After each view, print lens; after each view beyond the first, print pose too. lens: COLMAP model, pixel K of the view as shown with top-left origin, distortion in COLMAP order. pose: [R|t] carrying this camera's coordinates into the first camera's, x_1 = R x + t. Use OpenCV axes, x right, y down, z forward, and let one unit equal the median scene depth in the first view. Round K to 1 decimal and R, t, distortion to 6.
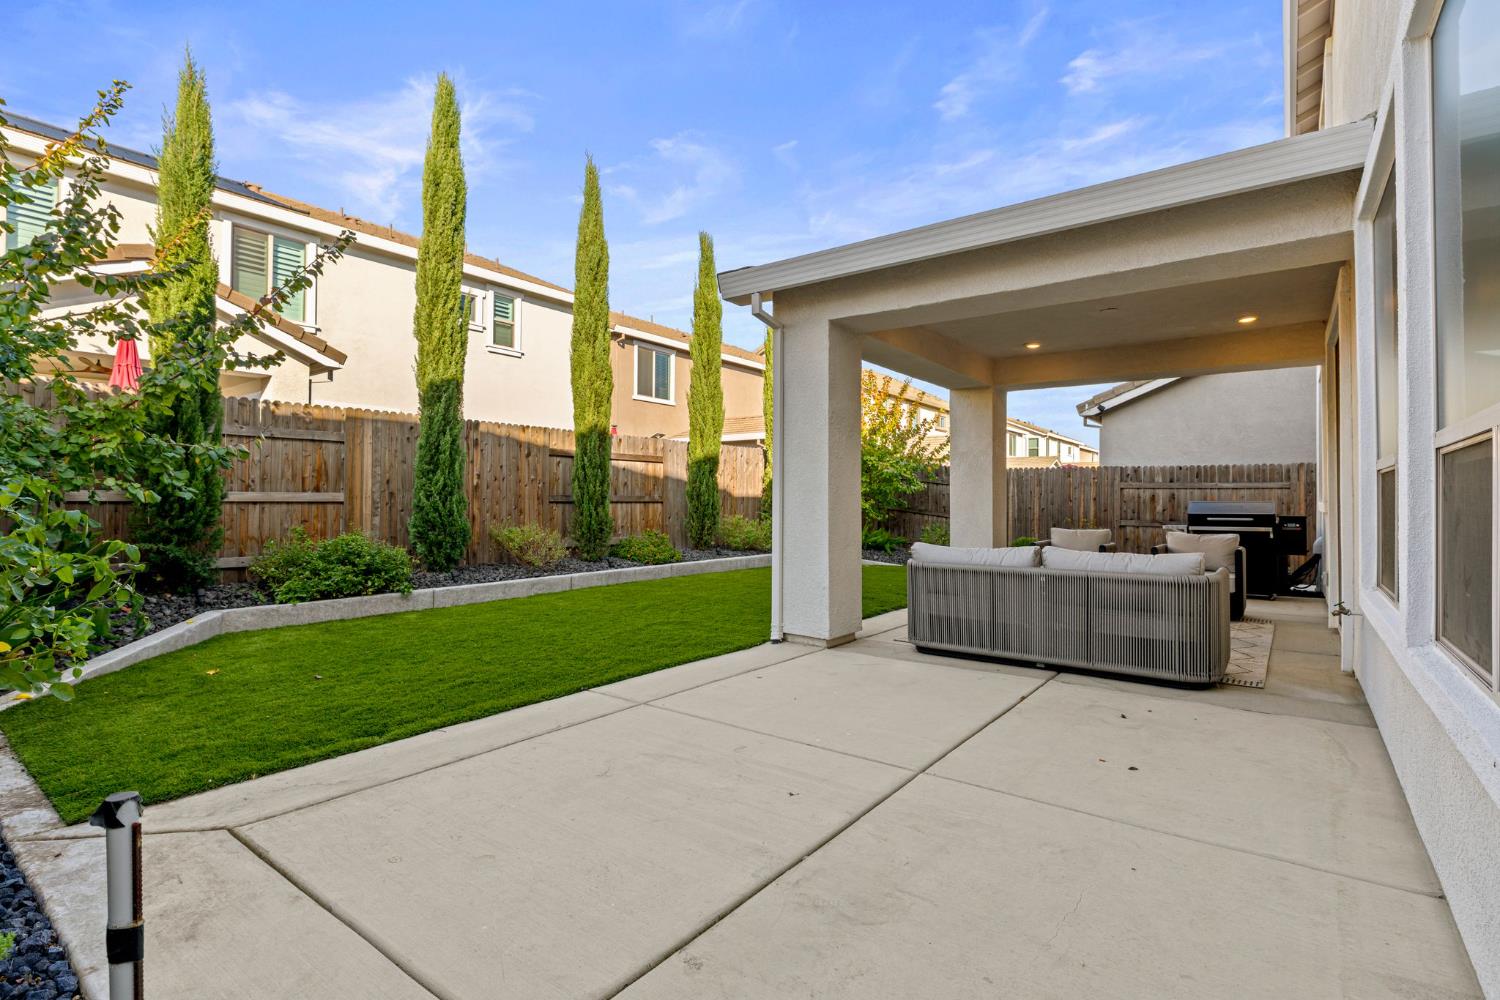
lens RADIAL K [[681.4, 0, 749.2], [0, 681.4, 487.3], [0, 0, 1]] dist [-0.000874, -0.000251]
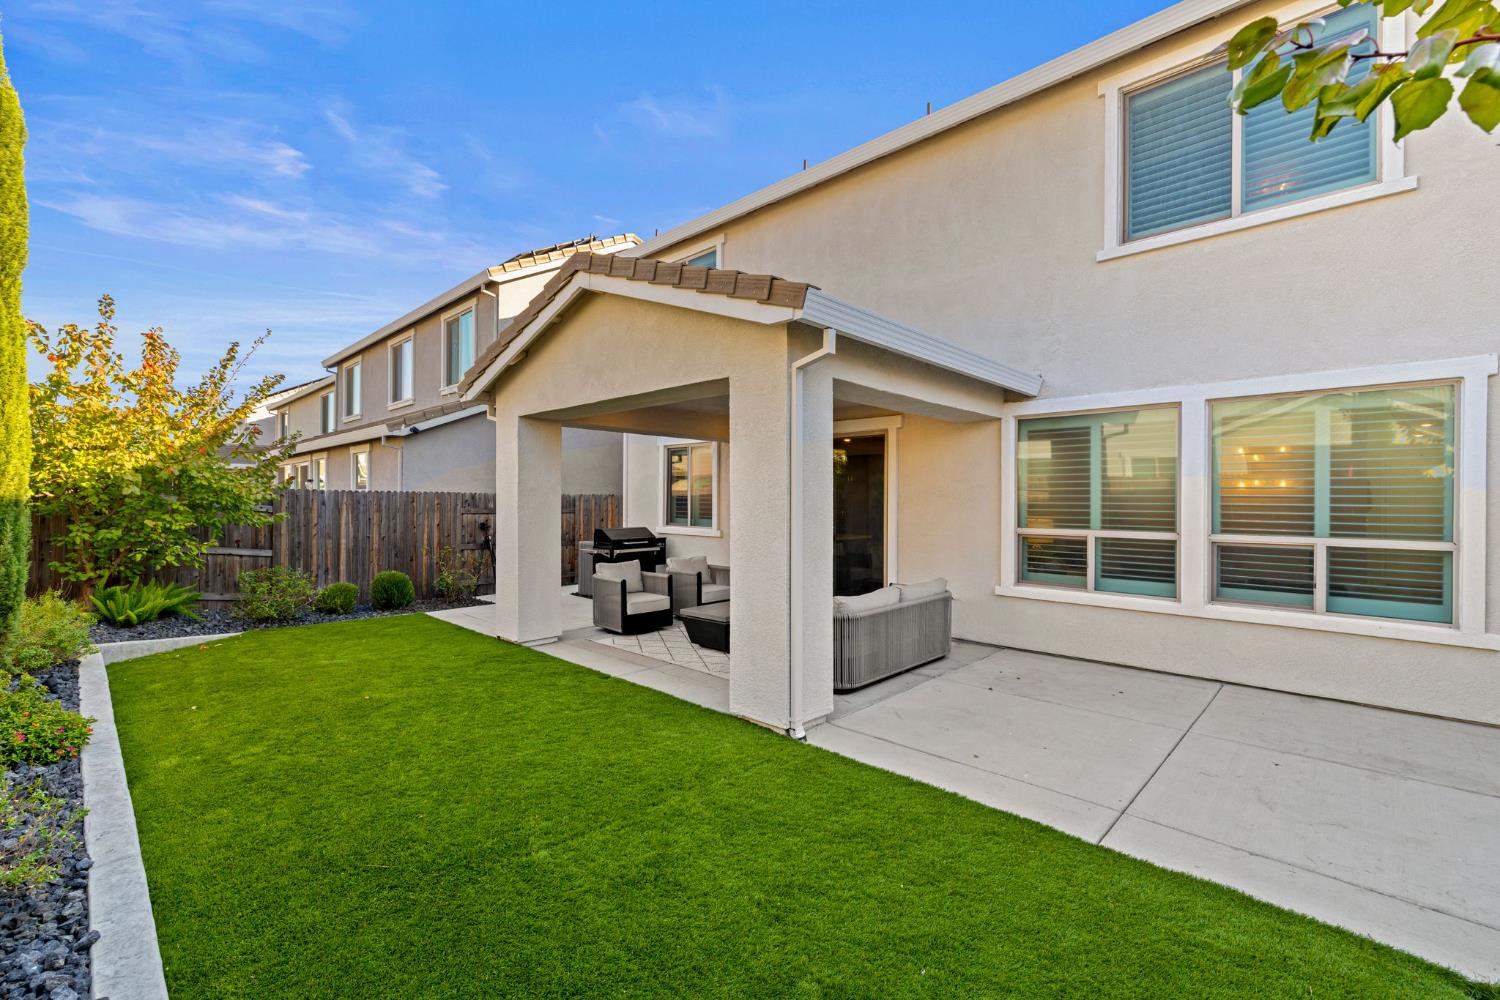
lens RADIAL K [[644.7, 0, 744.4], [0, 644.7, 500.2], [0, 0, 1]] dist [-0.001347, 0.000455]
pose [[0.143303, -0.006217, 0.989659, -0.350051], [-0.018507, 0.999789, 0.008960, -0.035622], [-0.989506, -0.019600, 0.143157, 0.440561]]
